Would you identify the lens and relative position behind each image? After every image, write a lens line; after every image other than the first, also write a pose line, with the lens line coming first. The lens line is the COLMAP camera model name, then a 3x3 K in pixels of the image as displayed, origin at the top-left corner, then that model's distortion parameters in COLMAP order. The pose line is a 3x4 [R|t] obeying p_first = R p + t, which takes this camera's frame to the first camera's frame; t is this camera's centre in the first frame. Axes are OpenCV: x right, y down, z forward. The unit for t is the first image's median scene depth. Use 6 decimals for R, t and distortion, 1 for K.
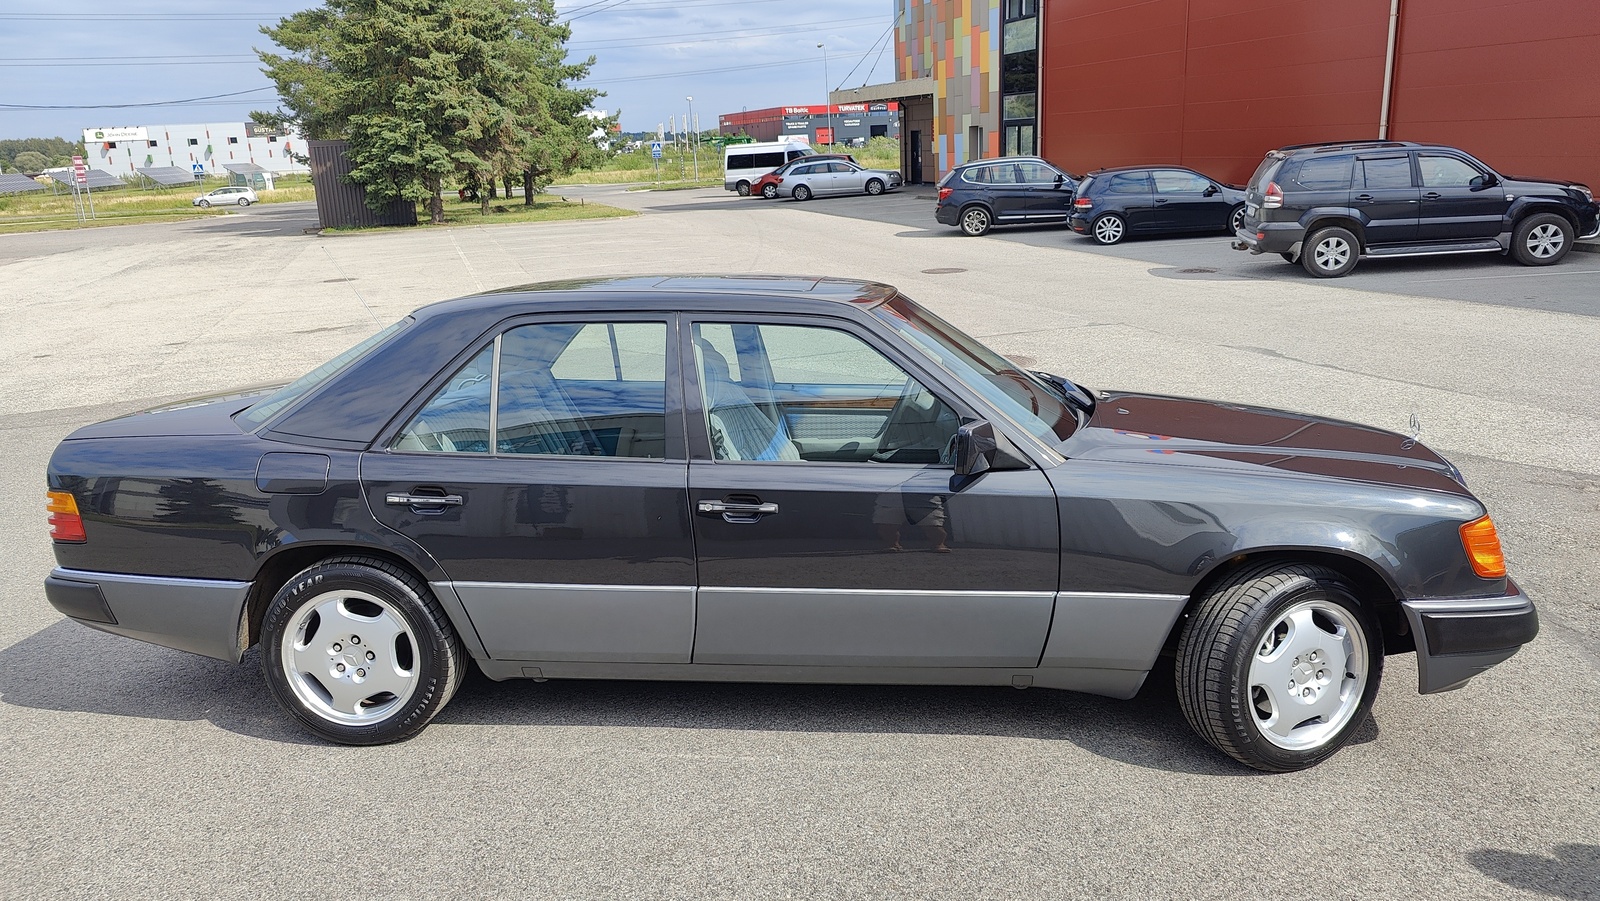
lens RADIAL K [[1153.1, 0, 800.0], [0, 1153.1, 450.5], [0, 0, 1]] dist [0.052950, -0.066380]
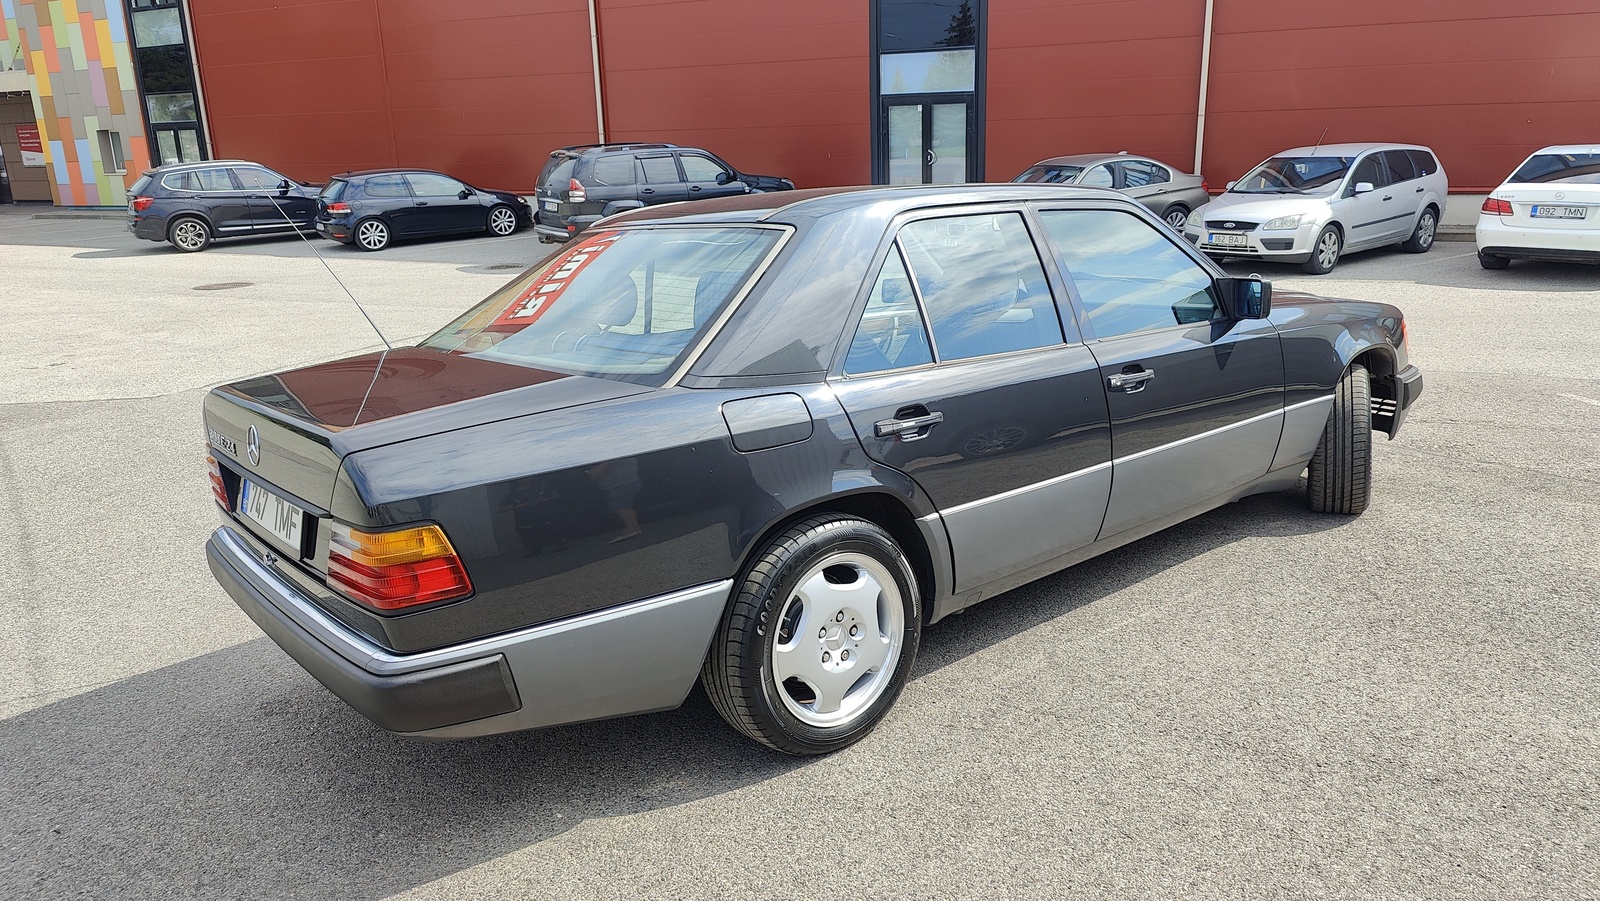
lens RADIAL K [[1150.1, 0, 835.6], [0, 1150.1, 447.3], [0, 0, 1]] dist [0.055048, -0.067880]
pose [[0.685298, -0.172692, 0.707491, -0.176573], [0.190537, 0.980156, 0.054686, 0.000423], [-0.702895, 0.097327, 0.704603, 0.079600]]
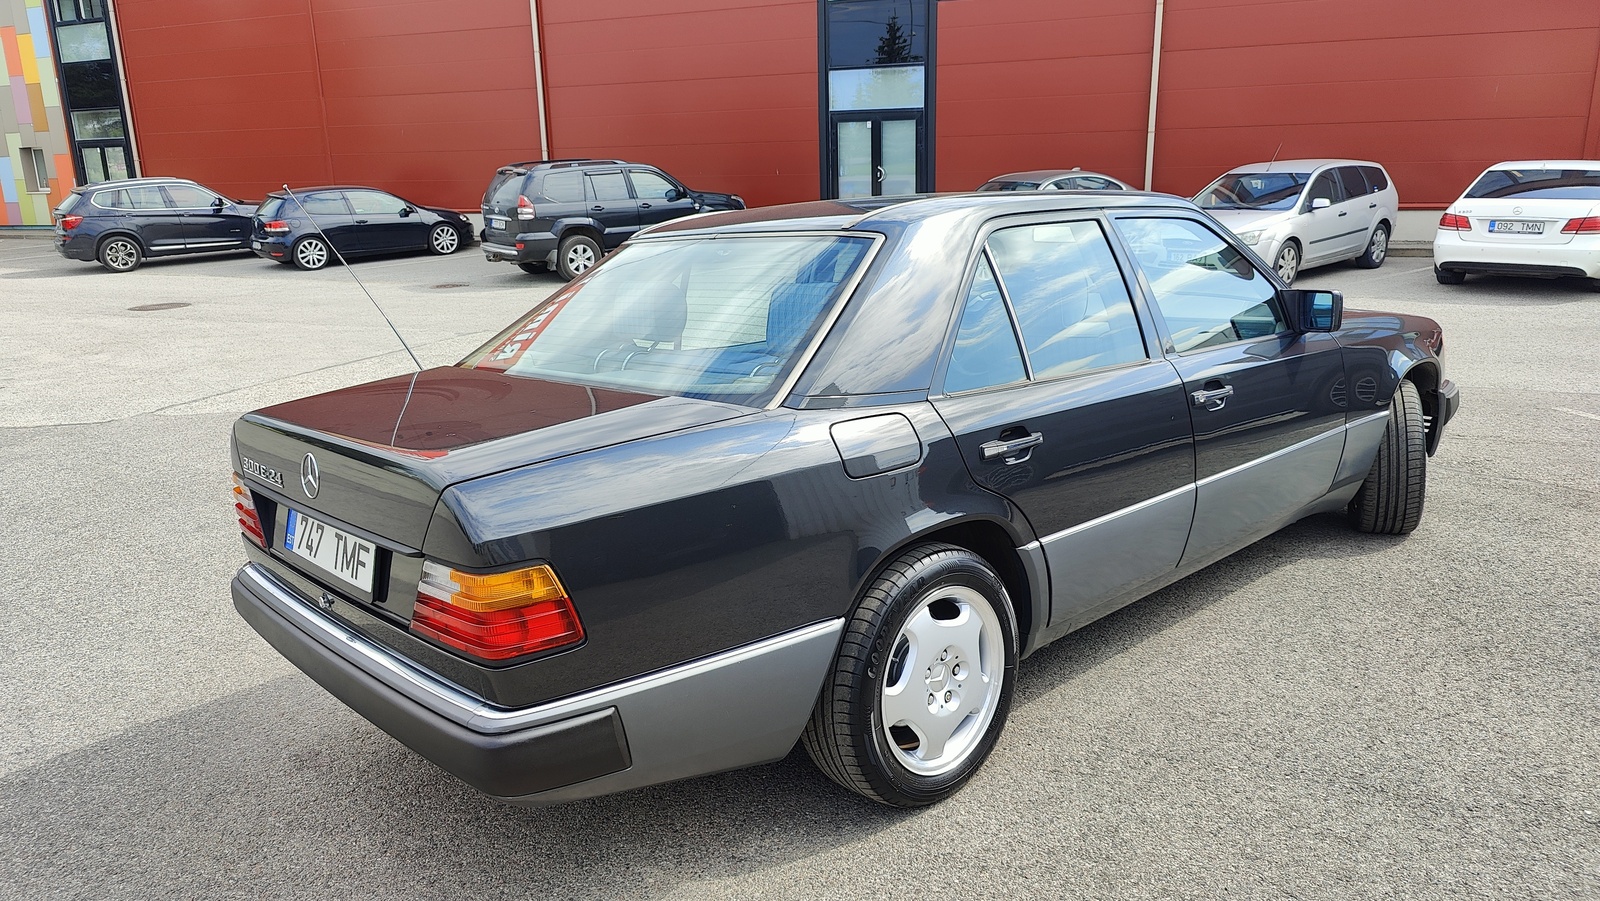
lens RADIAL K [[1153.1, 0, 800.0], [0, 1153.1, 450.5], [0, 0, 1]] dist [0.052950, -0.066380]
pose [[0.660153, -0.168885, 0.731899, -0.182814], [0.197479, 0.979140, 0.047814, -0.003842], [-0.724707, 0.112970, 0.679733, 0.102637]]
